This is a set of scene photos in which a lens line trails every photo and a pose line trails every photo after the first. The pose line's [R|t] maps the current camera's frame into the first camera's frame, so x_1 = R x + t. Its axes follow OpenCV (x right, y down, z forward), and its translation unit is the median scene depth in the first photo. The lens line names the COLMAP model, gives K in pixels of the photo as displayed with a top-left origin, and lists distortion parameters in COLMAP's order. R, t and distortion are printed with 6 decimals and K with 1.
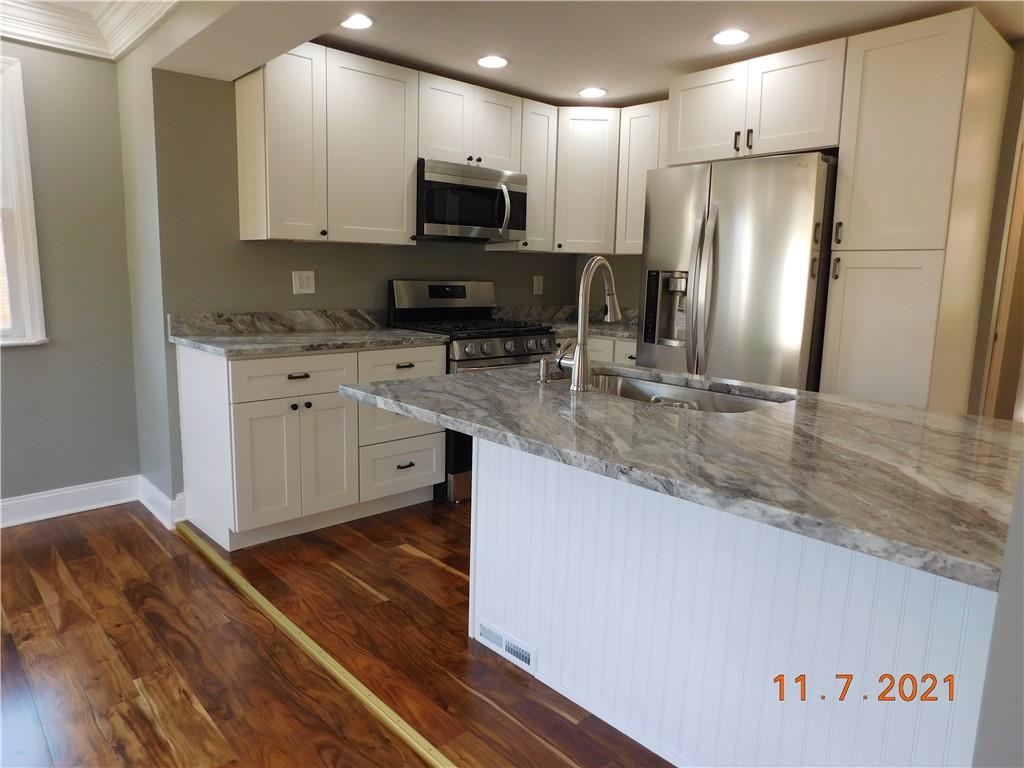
lens RADIAL K [[673.7, 0, 515.0], [0, 673.7, 380.6], [0, 0, 1]] dist [-0.064209, 0.043329]
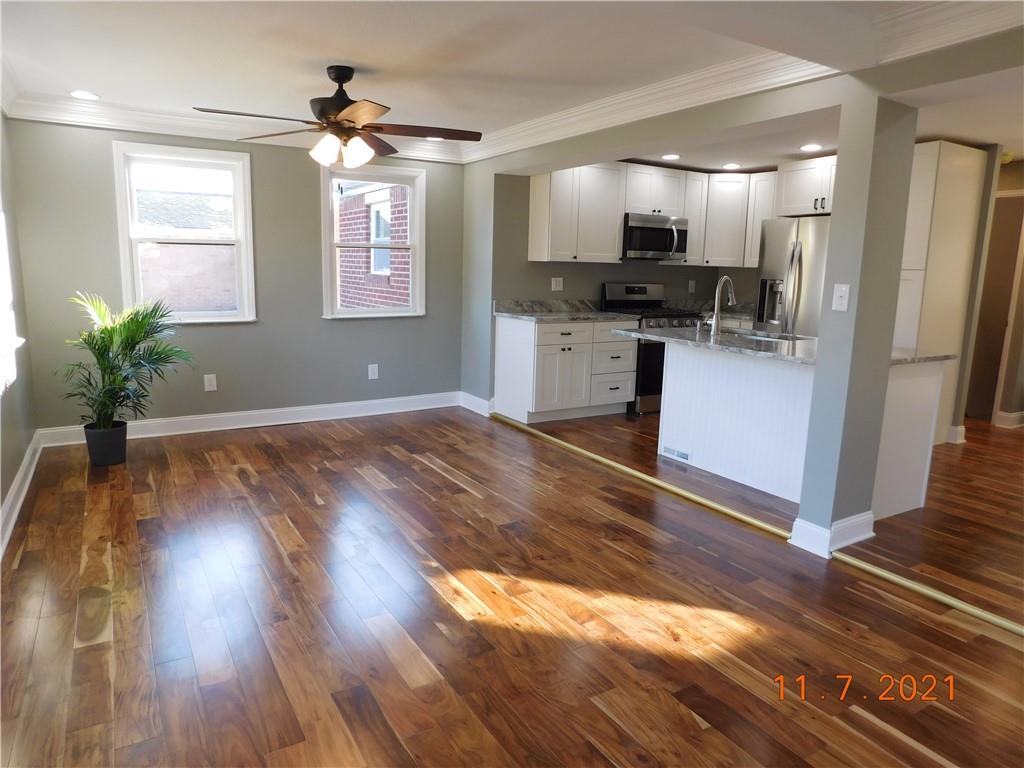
lens RADIAL K [[673.7, 0, 520.1], [0, 673.7, 379.3], [0, 0, 1]] dist [-0.064209, 0.043329]
pose [[0.980009, 0.032549, -0.196272, -0.061915], [-0.032110, 0.999470, 0.005415, 0.106712], [0.196344, 0.000996, 0.980535, -0.830366]]
